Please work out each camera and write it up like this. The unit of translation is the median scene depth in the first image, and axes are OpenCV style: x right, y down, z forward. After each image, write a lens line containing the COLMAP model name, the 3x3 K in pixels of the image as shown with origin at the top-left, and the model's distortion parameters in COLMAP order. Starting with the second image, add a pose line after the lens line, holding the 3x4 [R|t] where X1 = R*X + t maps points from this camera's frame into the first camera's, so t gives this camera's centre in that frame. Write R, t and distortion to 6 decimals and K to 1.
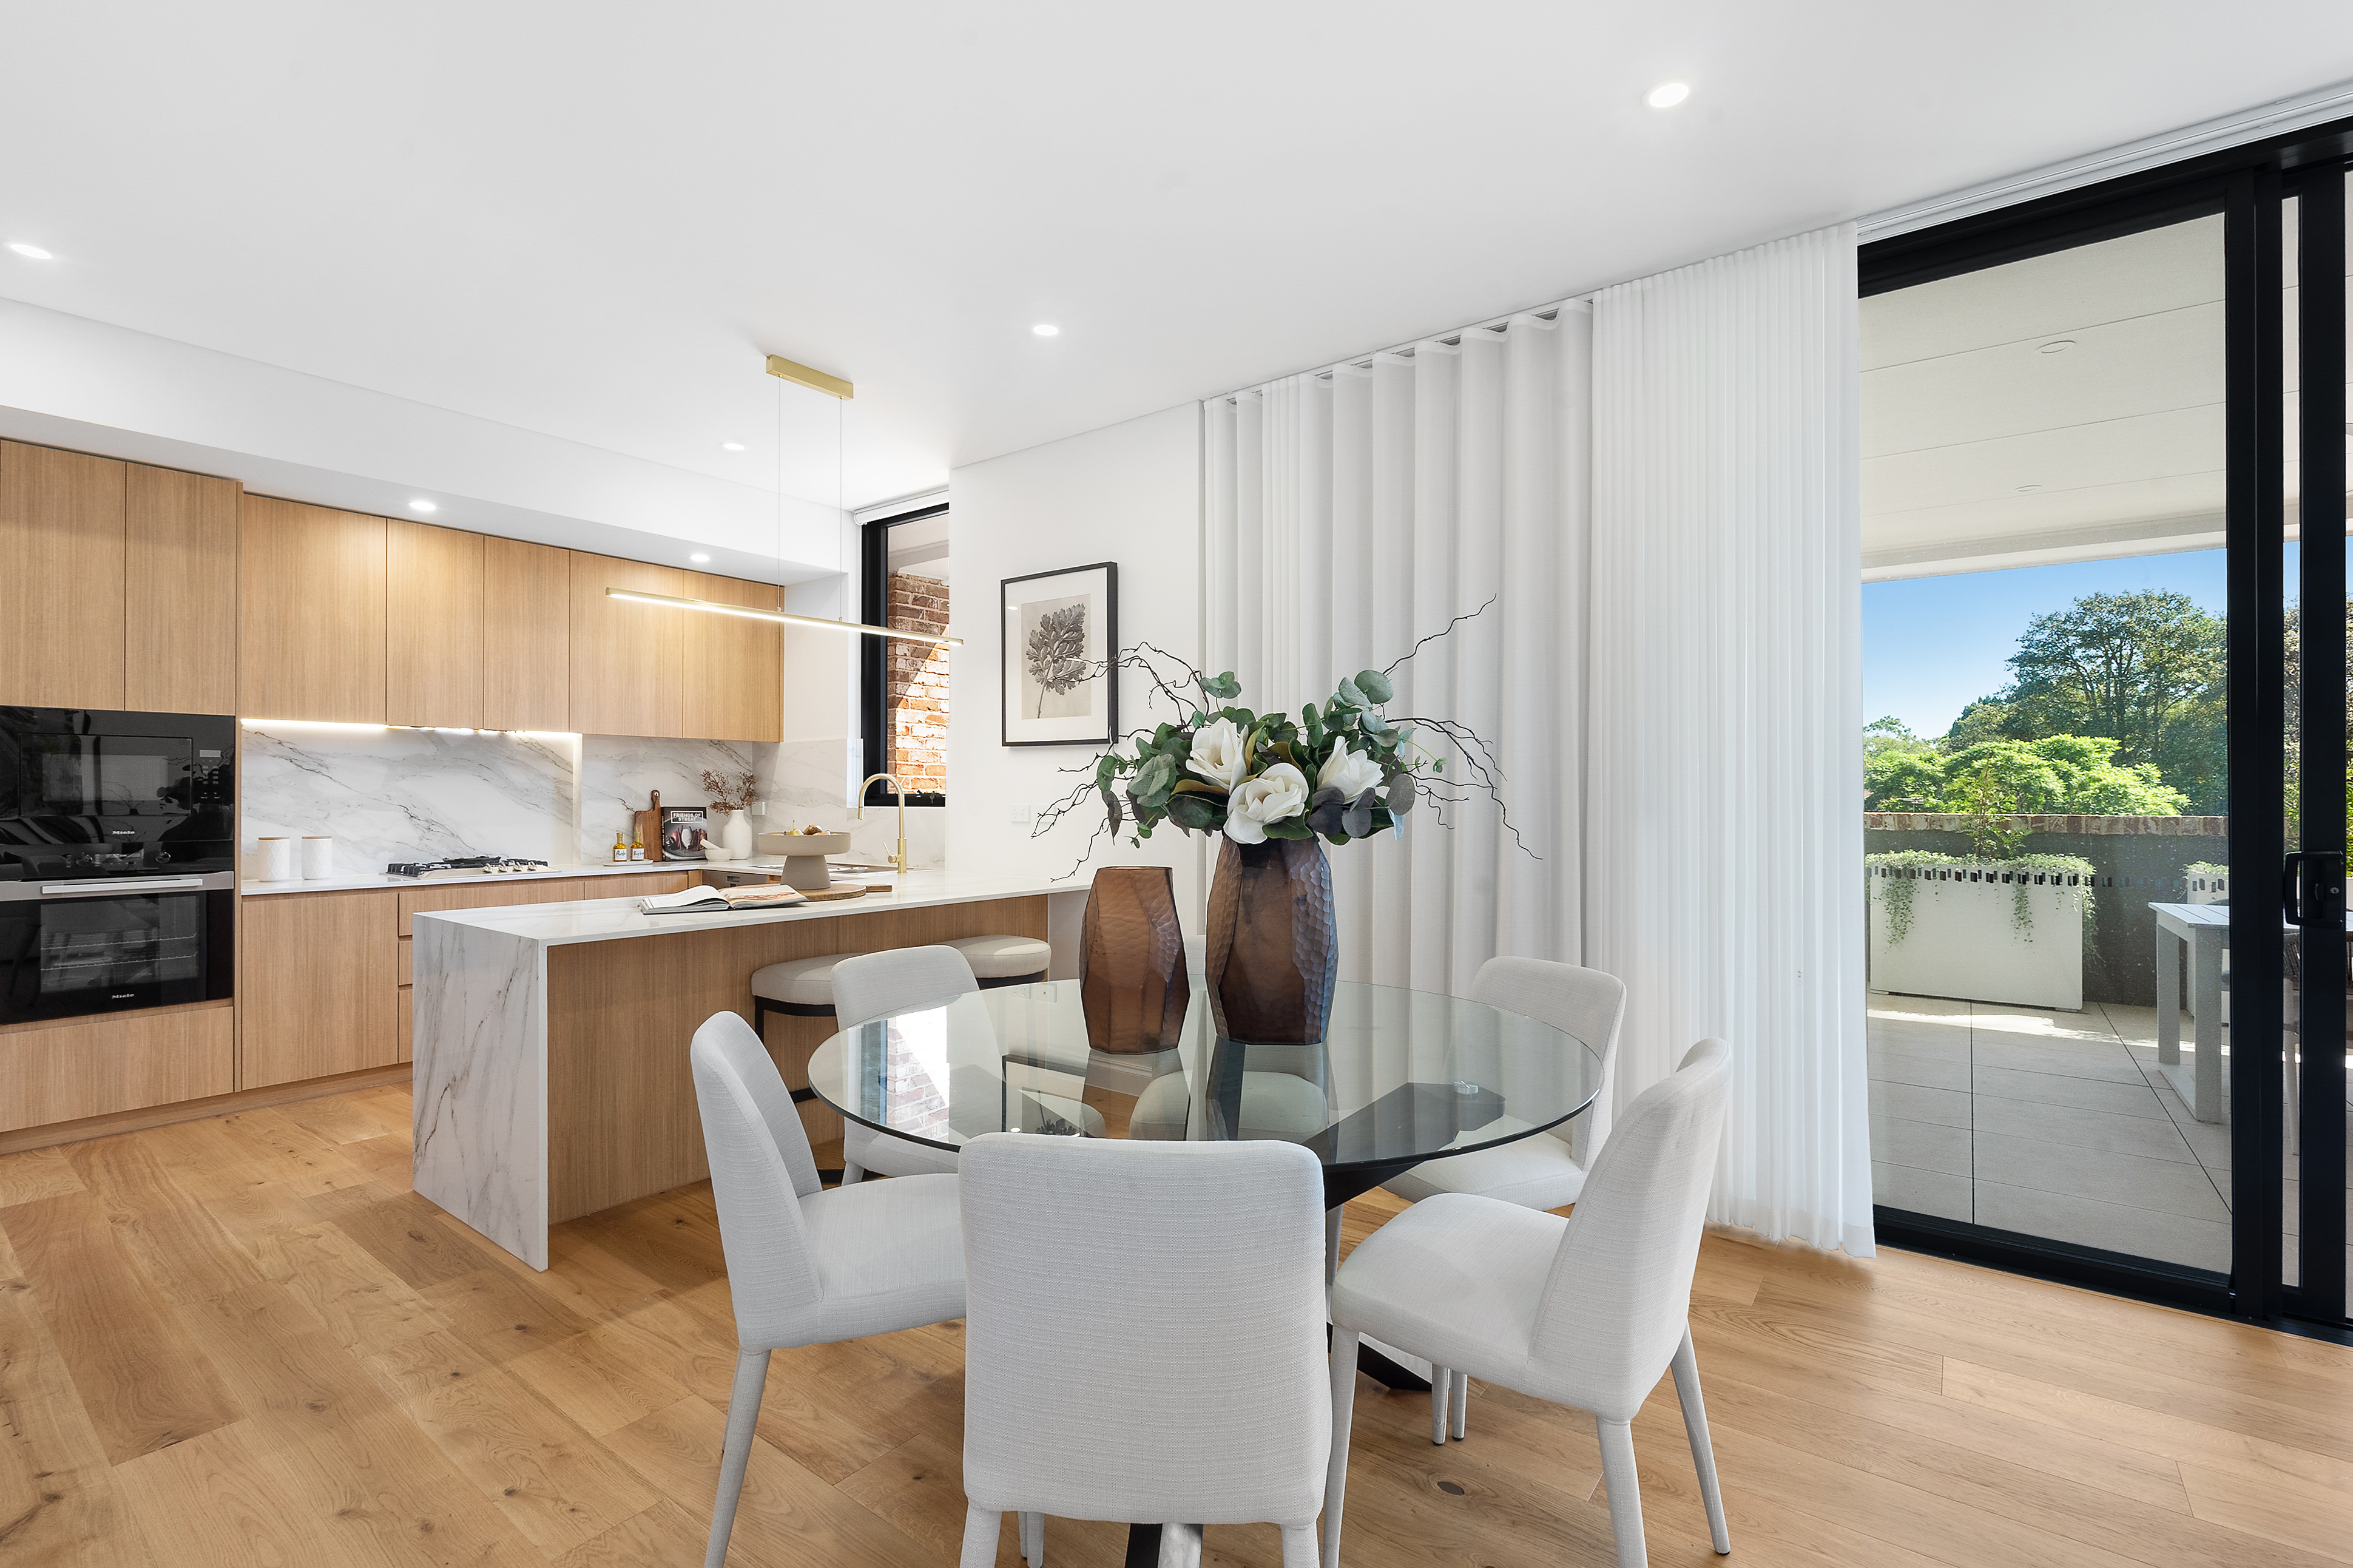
lens RADIAL K [[1061.0, 0, 1178.6], [0, 1061.0, 792.4], [0, 0, 1]] dist [0.004217, -0.000237]
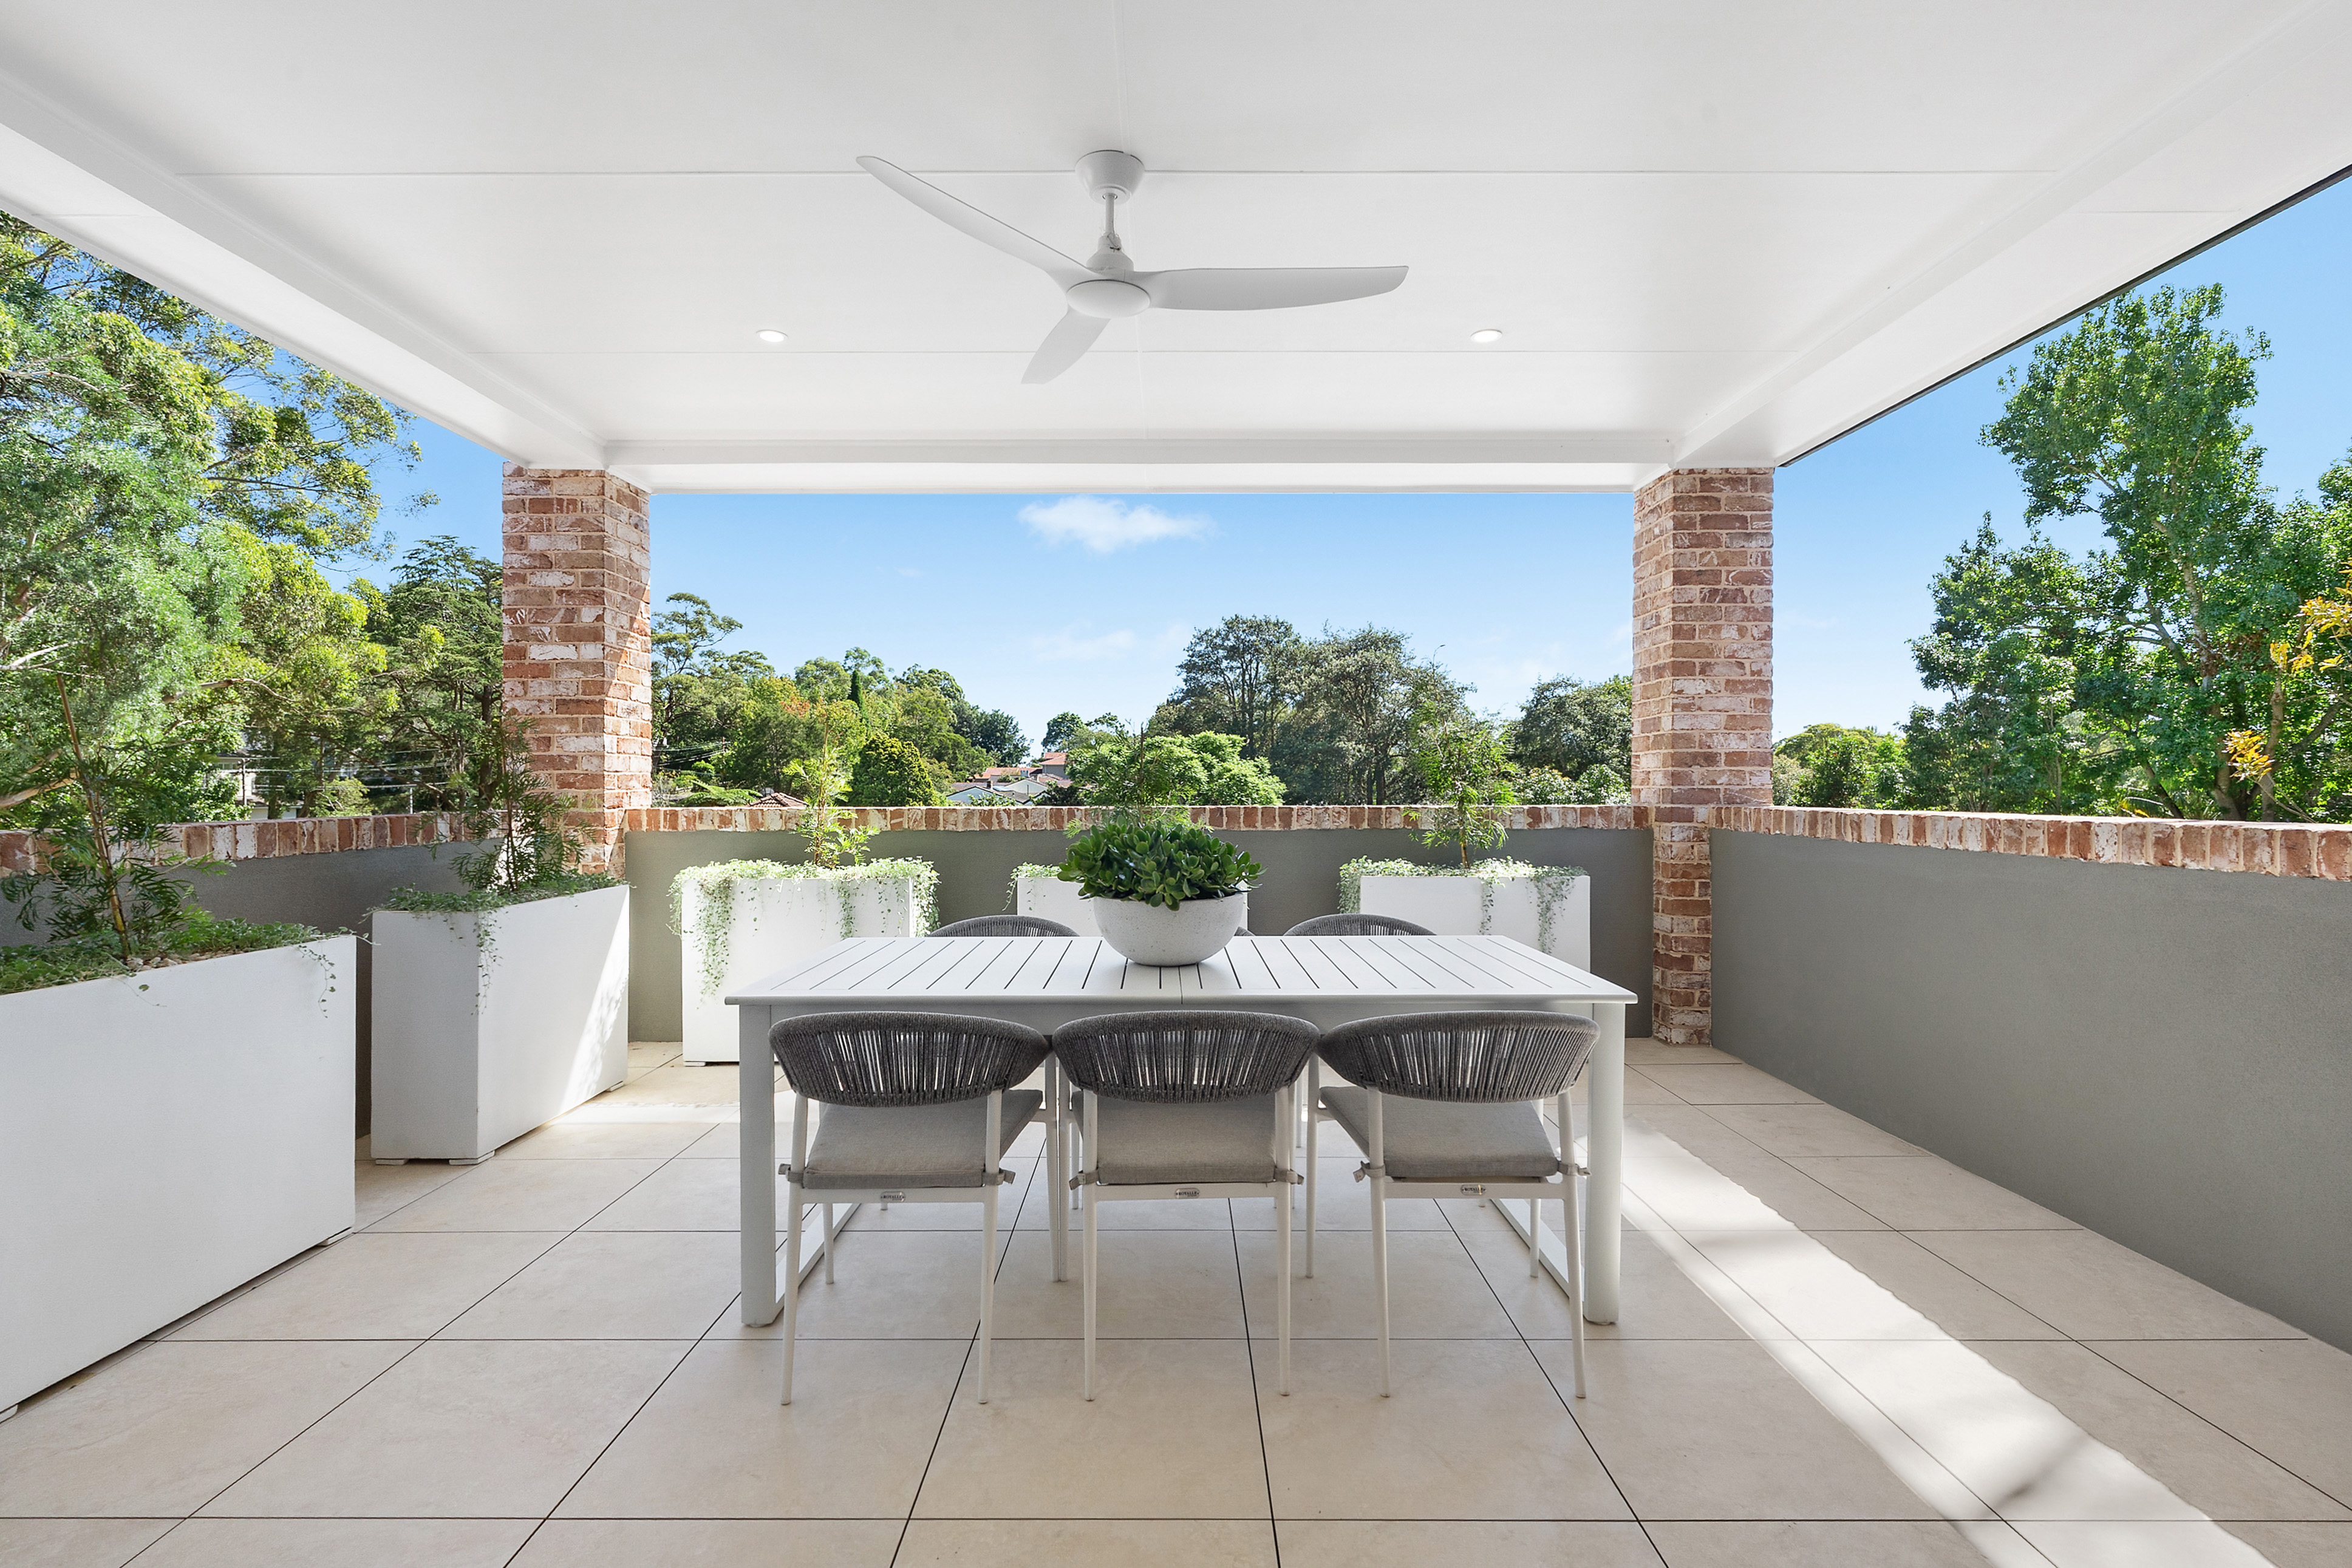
lens RADIAL K [[1122.8, 0, 1157.1], [0, 1122.8, 788.8], [0, 0, 1]] dist [0.001112, 0.000120]
pose [[0.811339, -0.005705, 0.584548, 0.552226], [0.002137, 0.999975, 0.006794, 0.002566], [-0.584572, -0.004263, 0.811331, 0.258778]]
